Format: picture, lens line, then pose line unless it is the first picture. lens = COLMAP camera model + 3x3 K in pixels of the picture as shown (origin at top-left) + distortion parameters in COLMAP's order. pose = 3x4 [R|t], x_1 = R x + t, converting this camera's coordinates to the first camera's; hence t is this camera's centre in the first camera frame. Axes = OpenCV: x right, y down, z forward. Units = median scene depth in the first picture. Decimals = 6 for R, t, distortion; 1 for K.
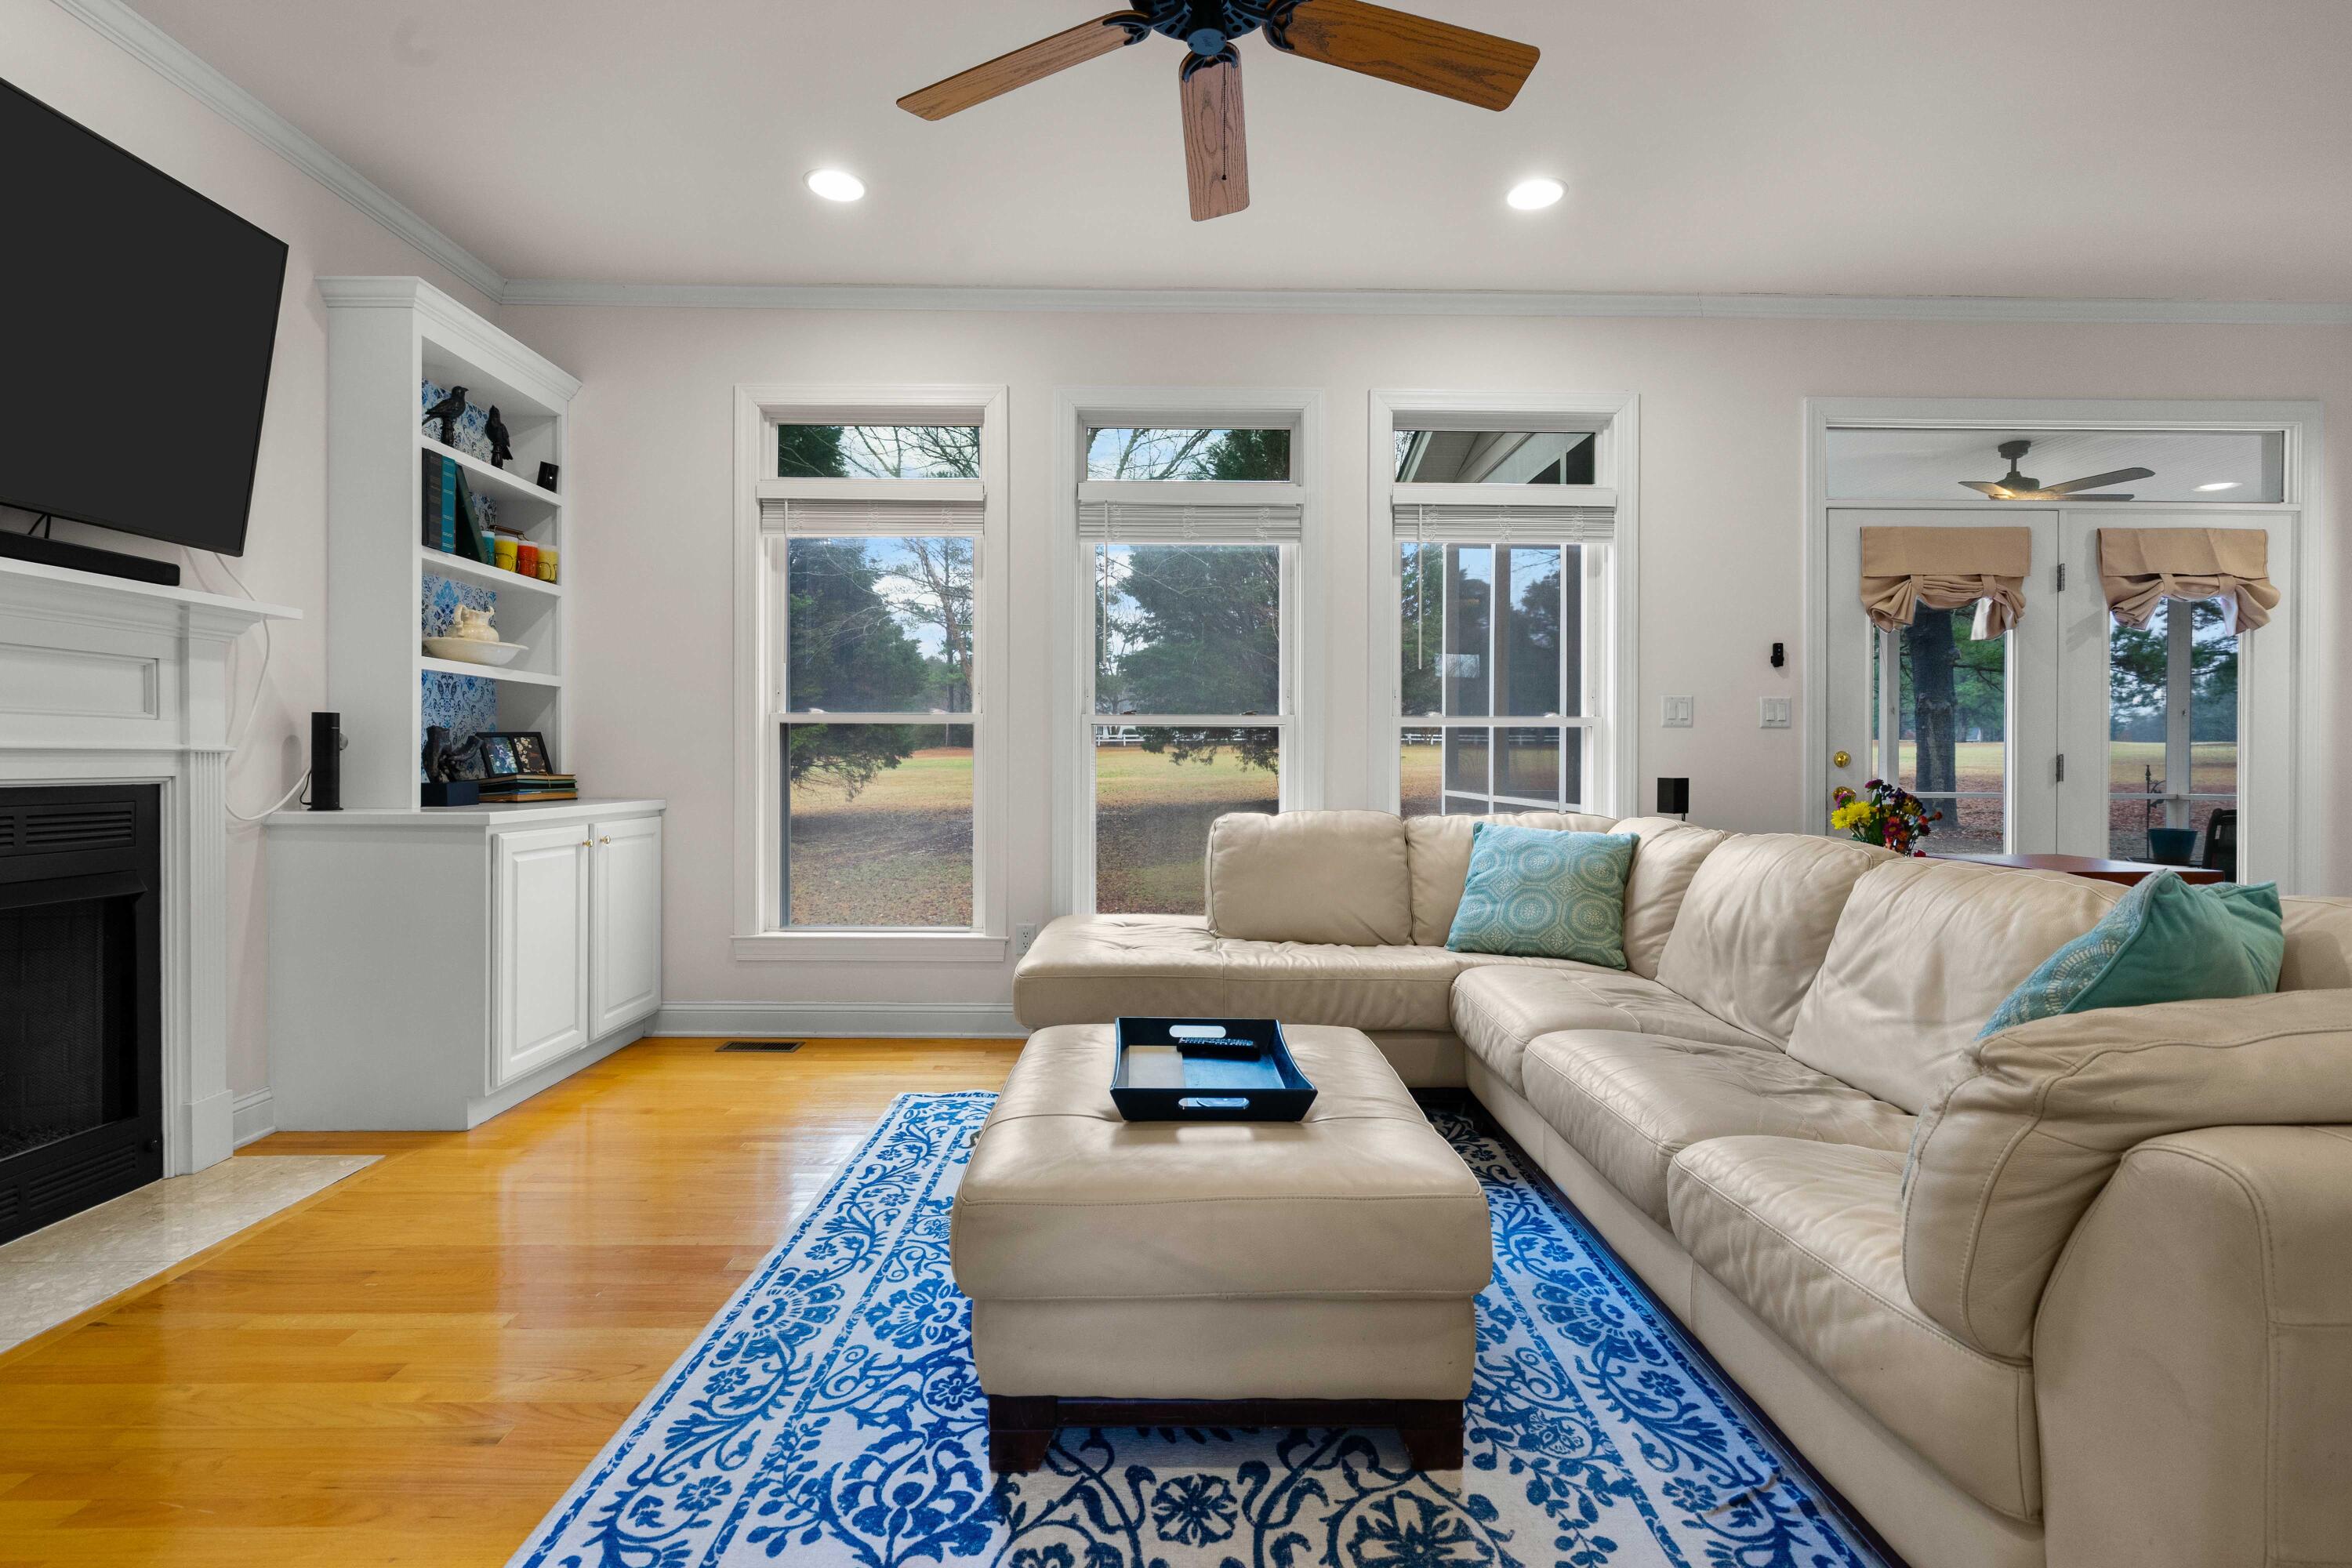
lens RADIAL K [[1066.4, 0, 1176.6], [0, 1066.4, 769.0], [0, 0, 1]] dist [-0.008383, 0.001630]
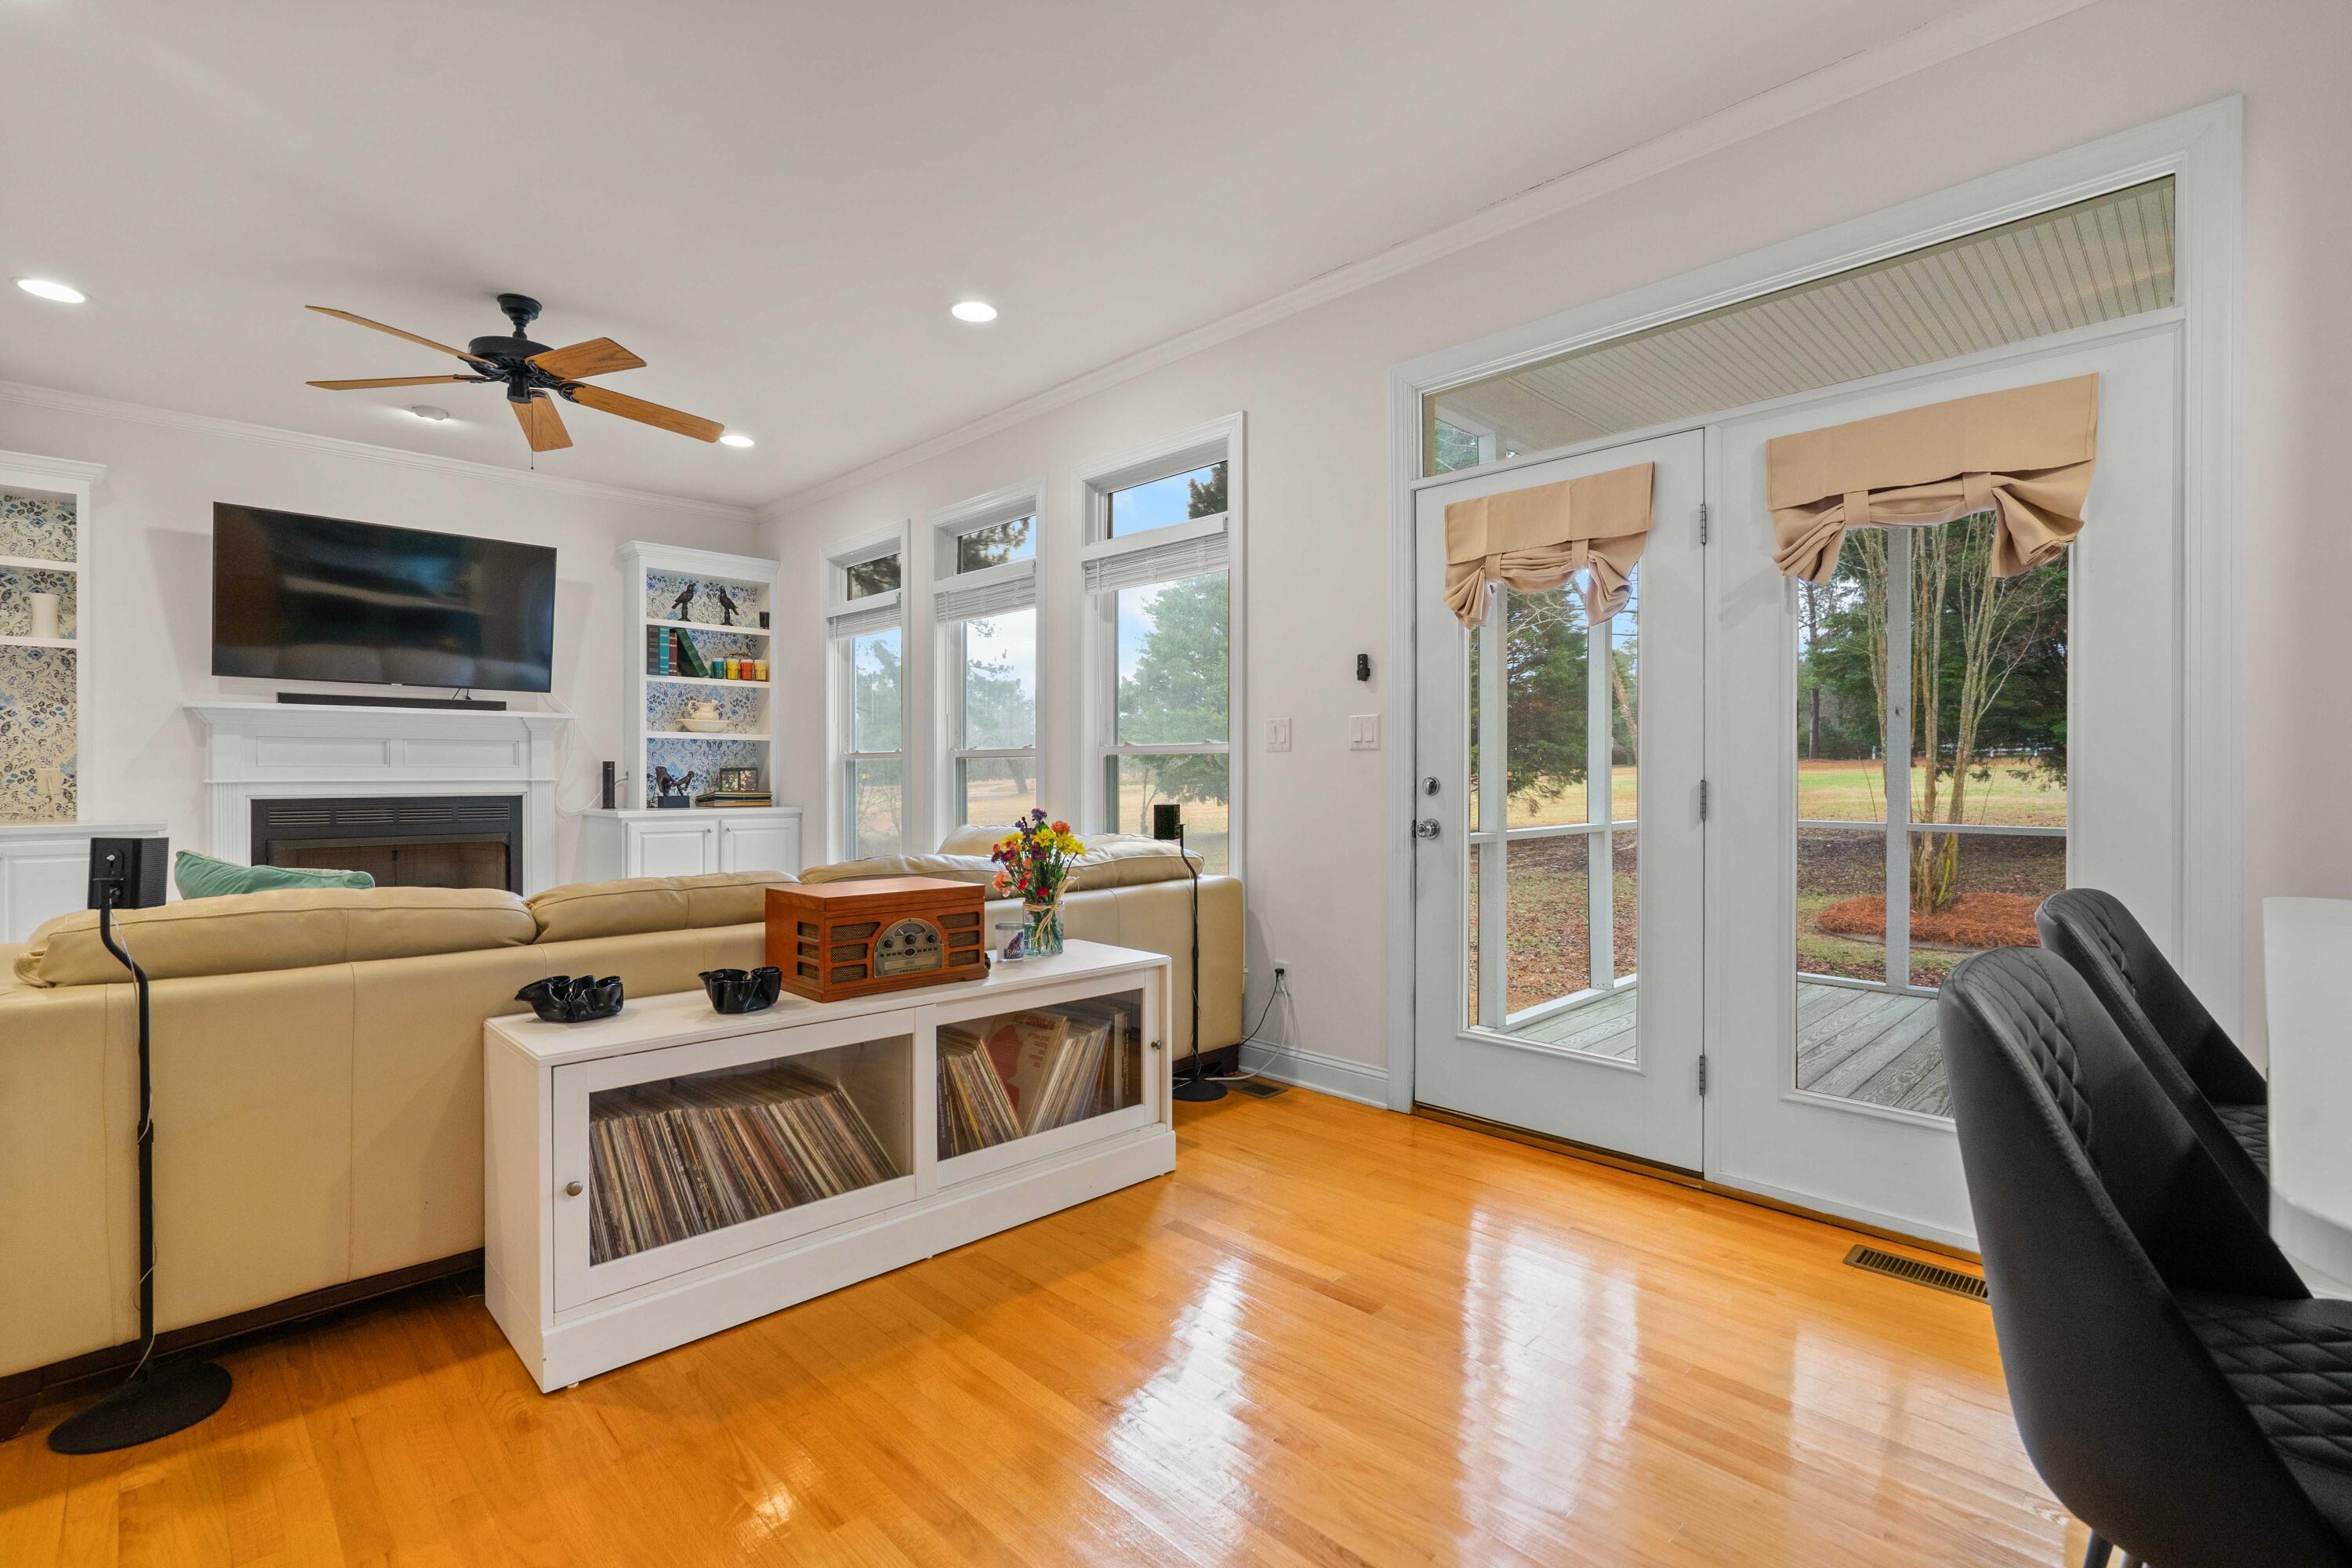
lens RADIAL K [[1066.4, 0, 1168.9], [0, 1066.4, 787.7], [0, 0, 1]] dist [-0.008383, 0.001630]
pose [[0.693597, 0.004337, -0.720351, 1.665655], [-0.004279, 0.999989, 0.001900, -0.012906], [0.720351, 0.001764, 0.693608, 0.410019]]
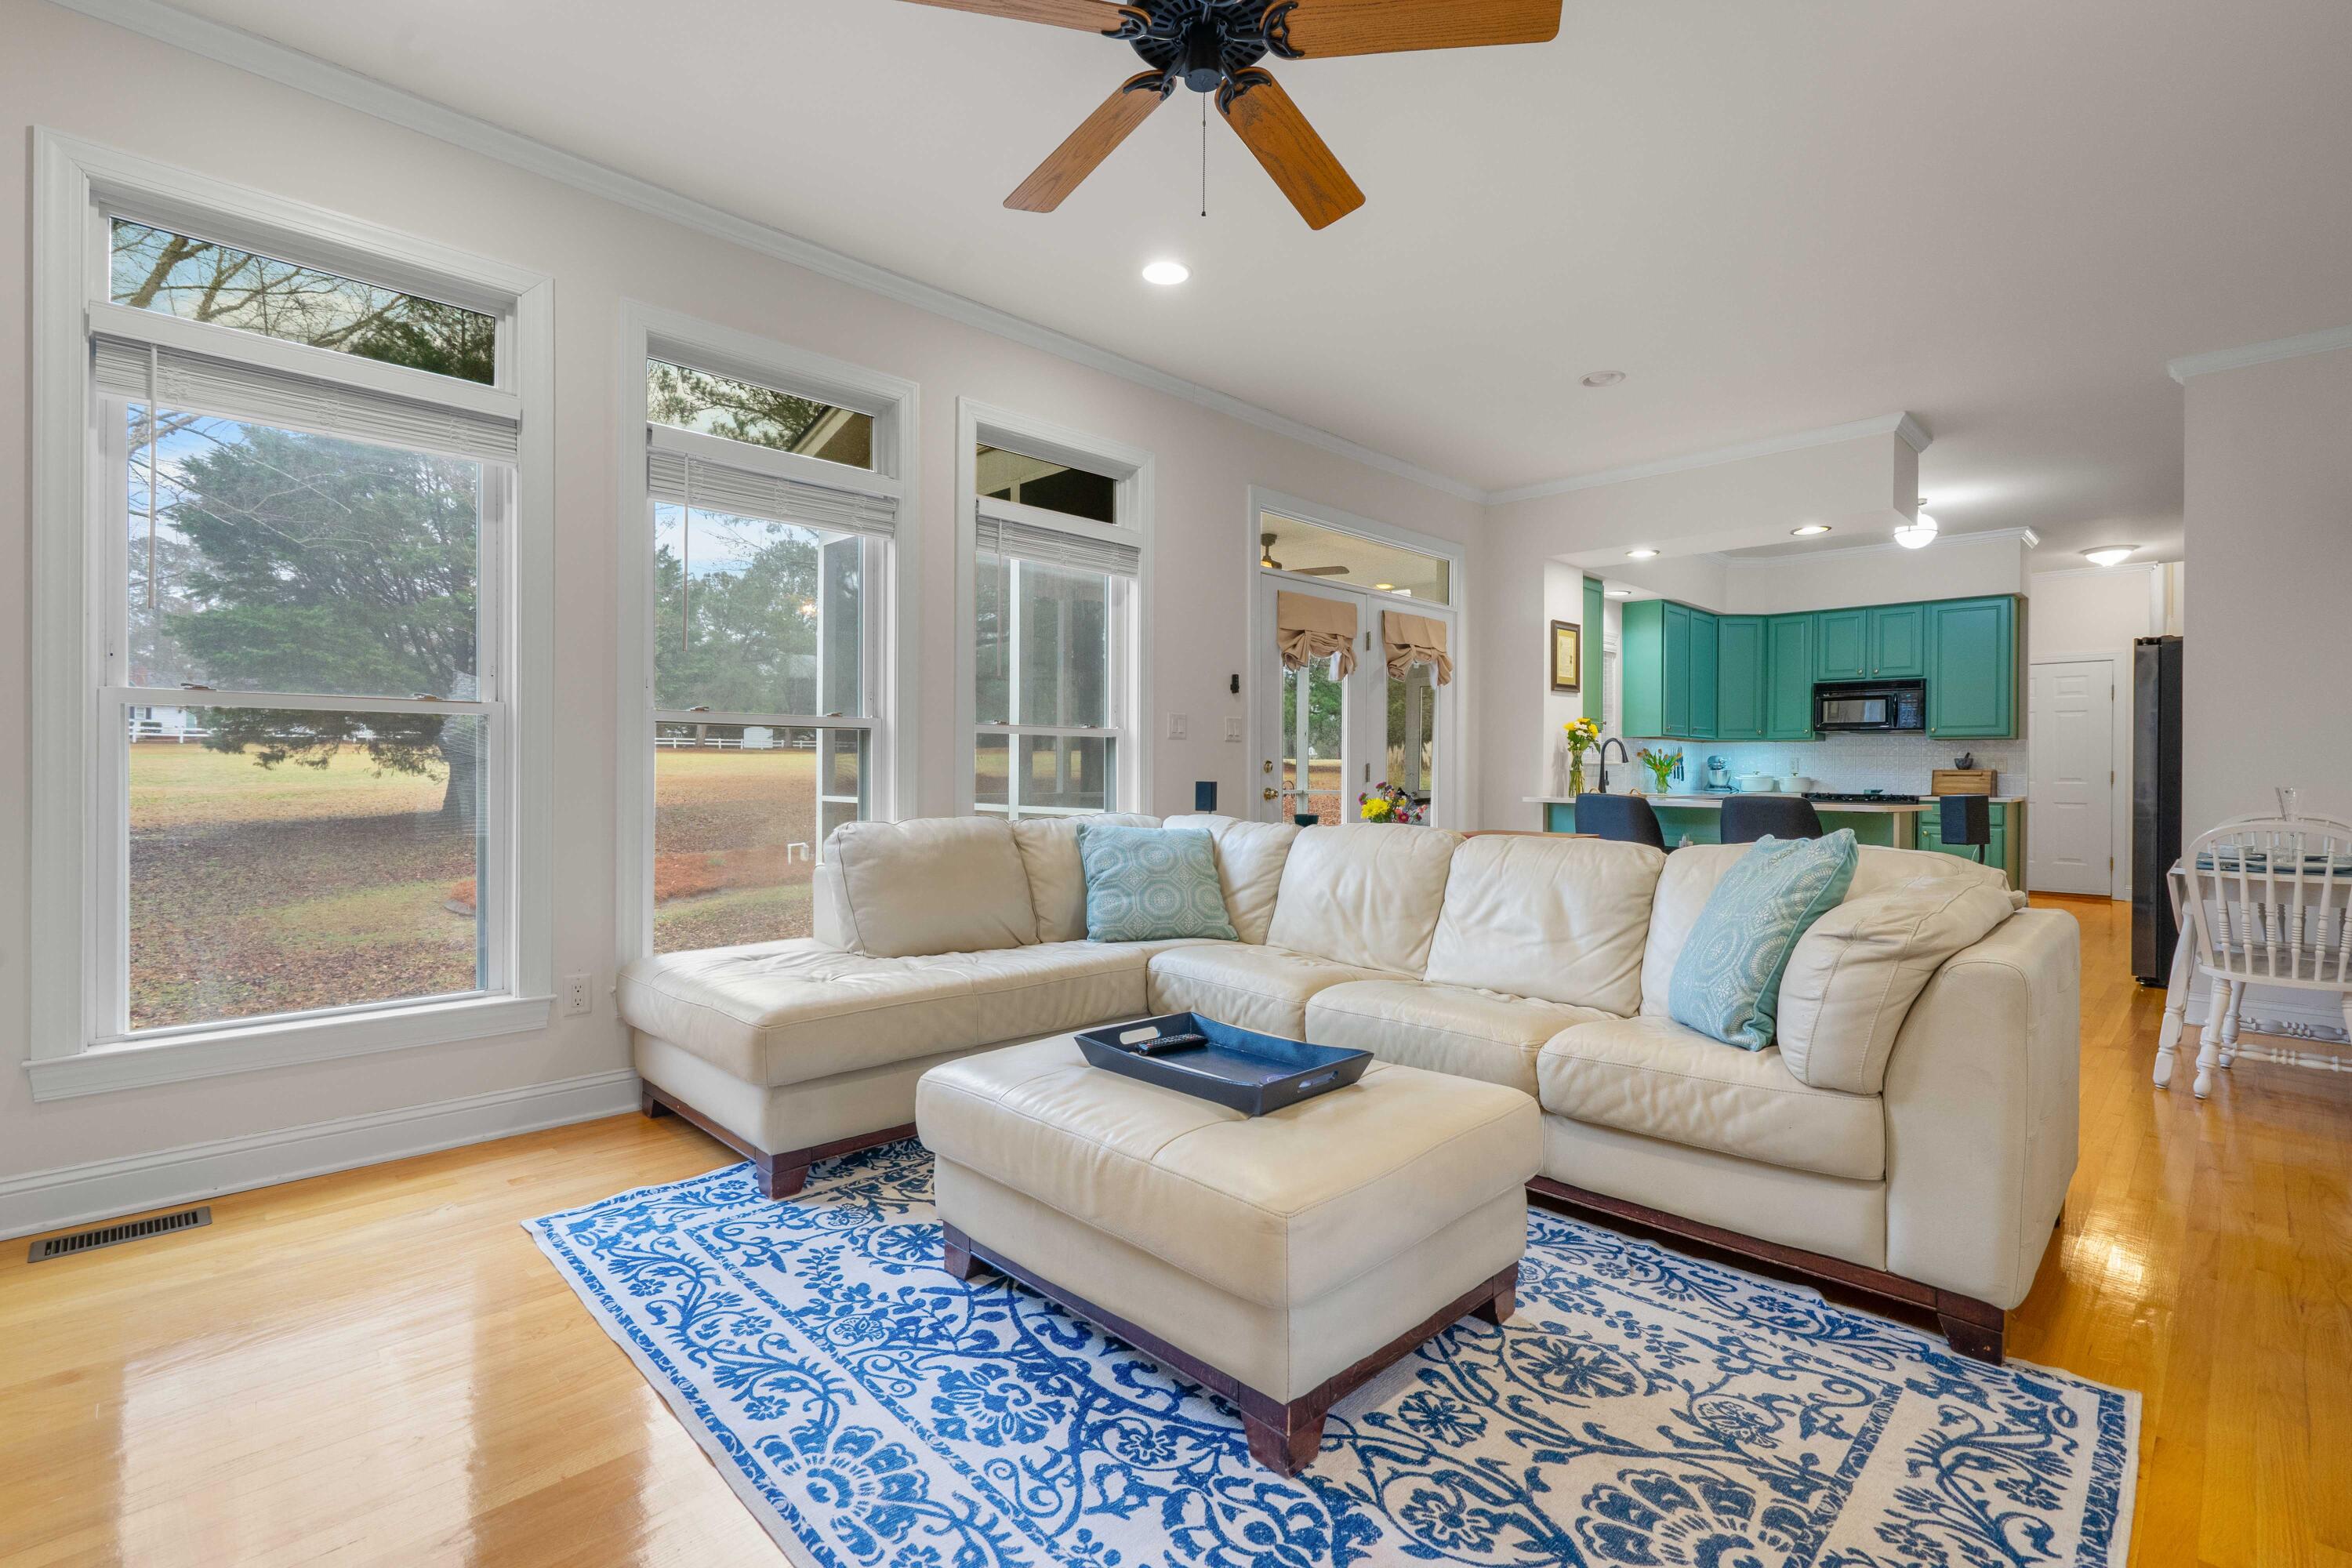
lens RADIAL K [[1066.4, 0, 1177.0], [0, 1066.4, 774.4], [0, 0, 1]] dist [-0.008383, 0.001630]
pose [[0.718455, -0.003179, 0.695566, -0.559226], [0.002055, 0.999995, 0.002447, -0.004176], [-0.695570, -0.000329, 0.718458, 0.208109]]
